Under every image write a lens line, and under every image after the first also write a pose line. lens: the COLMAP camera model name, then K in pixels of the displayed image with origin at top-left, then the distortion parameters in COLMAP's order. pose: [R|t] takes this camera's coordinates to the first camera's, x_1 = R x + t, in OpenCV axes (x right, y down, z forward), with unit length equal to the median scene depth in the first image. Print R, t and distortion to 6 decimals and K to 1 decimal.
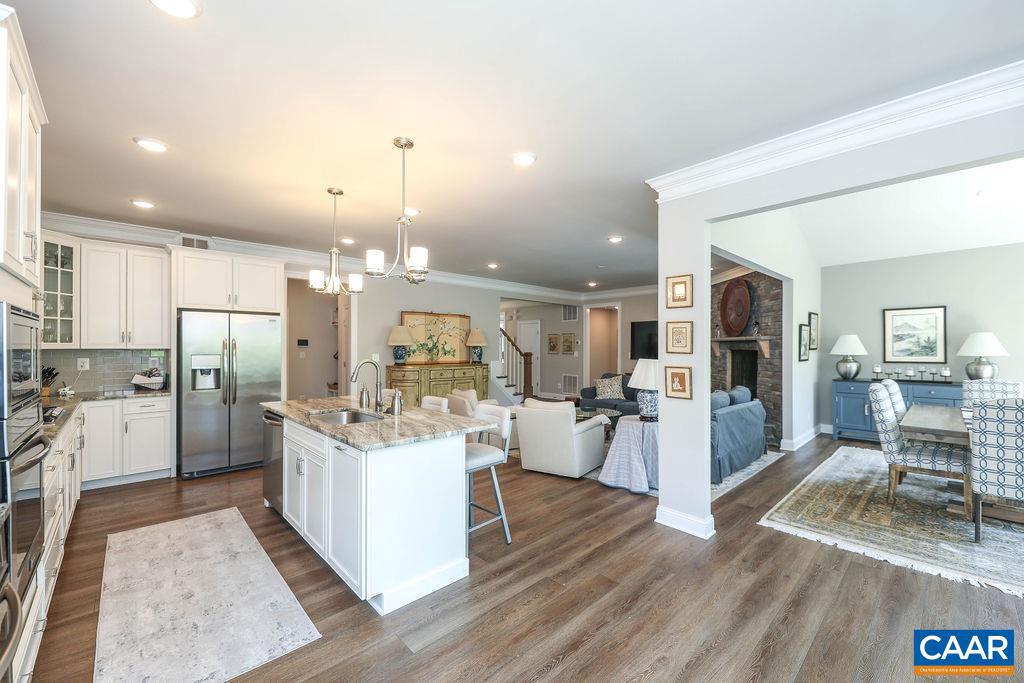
lens RADIAL K [[417.5, 0, 503.8], [0, 417.5, 343.1], [0, 0, 1]] dist [0.000478, -0.000904]
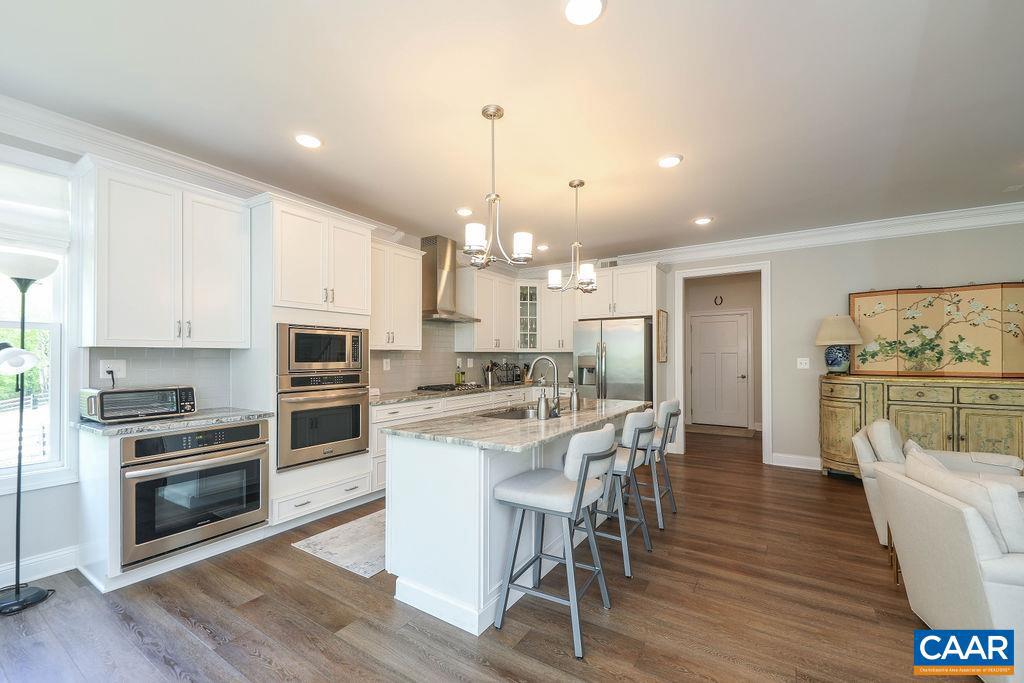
lens RADIAL K [[412.7, 0, 517.7], [0, 412.7, 353.6], [0, 0, 1]] dist [0.000032, -0.000268]
pose [[0.252675, -0.014112, -0.967448, 0.250174], [0.009142, 0.999884, -0.012198, 0.021445], [0.967508, -0.005762, 0.252774, 0.326045]]
